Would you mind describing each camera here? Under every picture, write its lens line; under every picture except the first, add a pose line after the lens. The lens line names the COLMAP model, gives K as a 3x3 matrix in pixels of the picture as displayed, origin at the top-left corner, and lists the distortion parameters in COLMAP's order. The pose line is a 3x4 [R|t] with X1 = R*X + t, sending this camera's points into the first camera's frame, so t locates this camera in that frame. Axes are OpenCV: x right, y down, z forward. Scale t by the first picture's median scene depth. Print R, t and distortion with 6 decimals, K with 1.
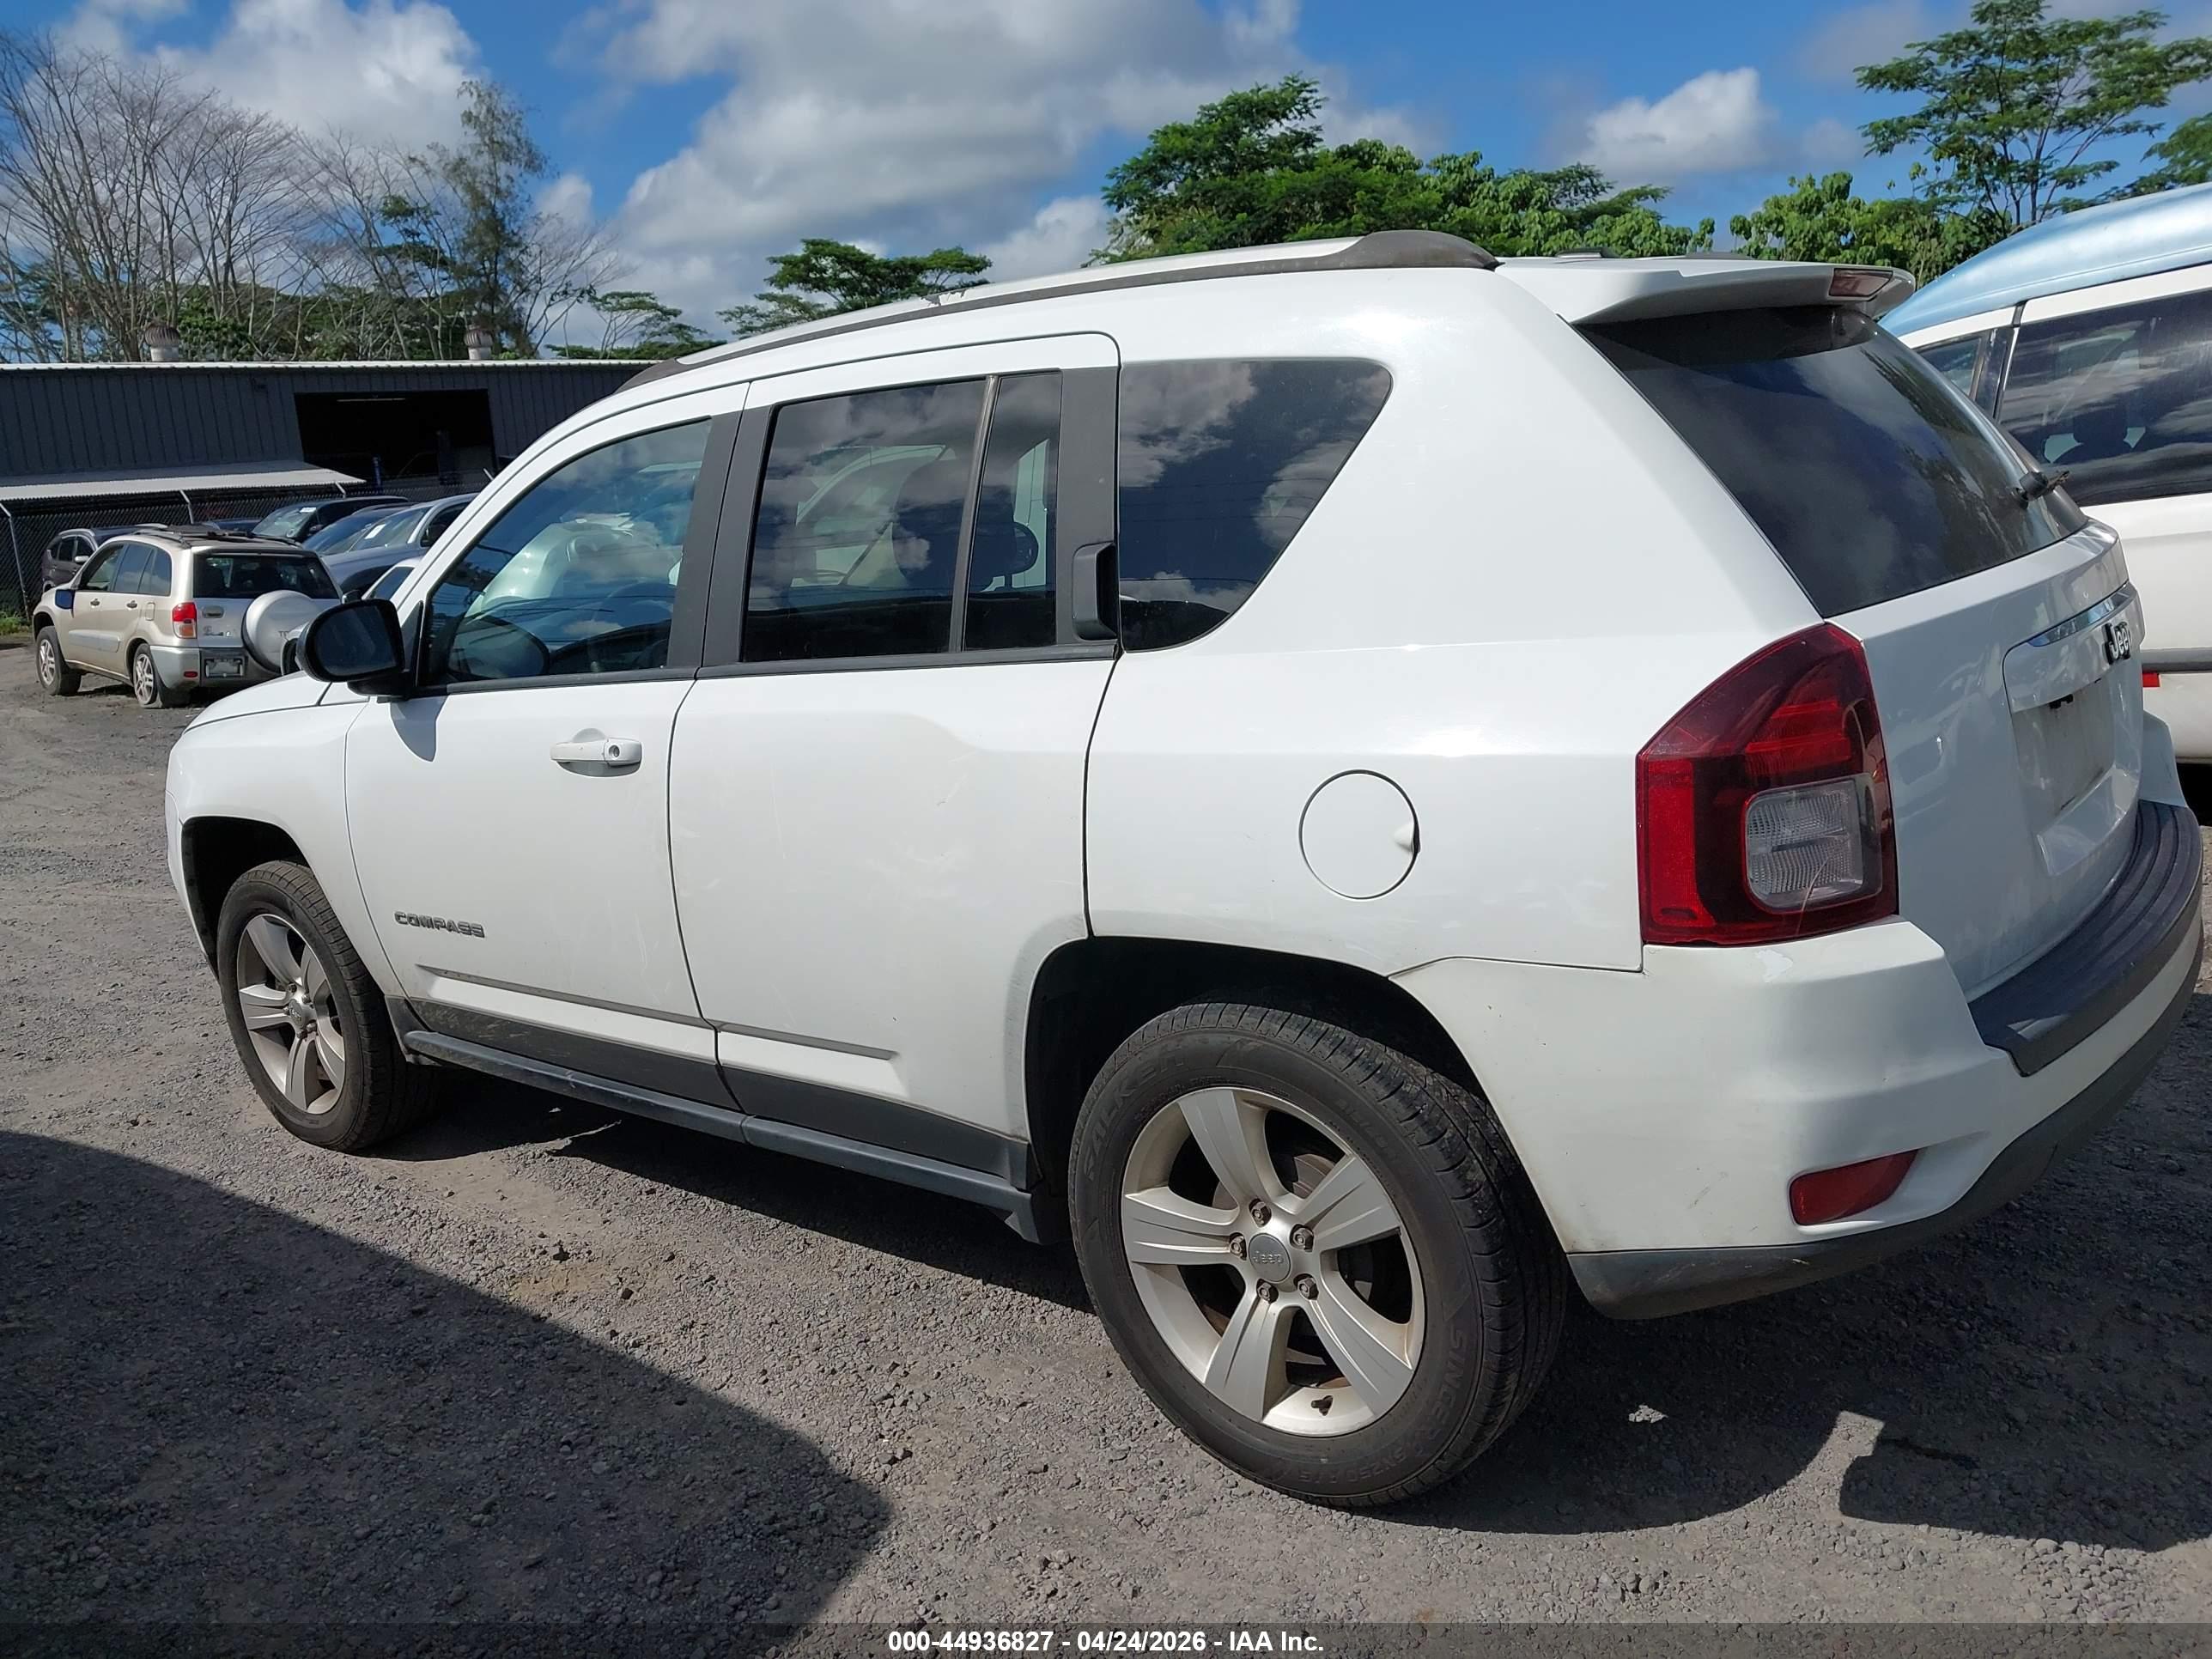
lens RADIAL K [[1742.9, 0, 1042.1], [0, 1742.9, 826.5], [0, 0, 1]] dist [0.024661, -0.023404]
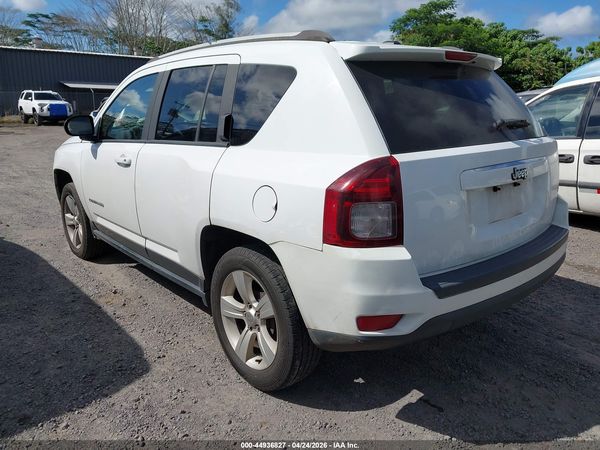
lens RADIAL K [[472.8, 0, 294.1], [0, 472.8, 224.2], [0, 0, 1]] dist [0.024661, -0.023404]
pose [[0.981272, 0.127282, -0.144587, 0.299106], [-0.119835, 0.991031, 0.059136, -0.012879], [0.150817, -0.040701, 0.987723, 0.054501]]
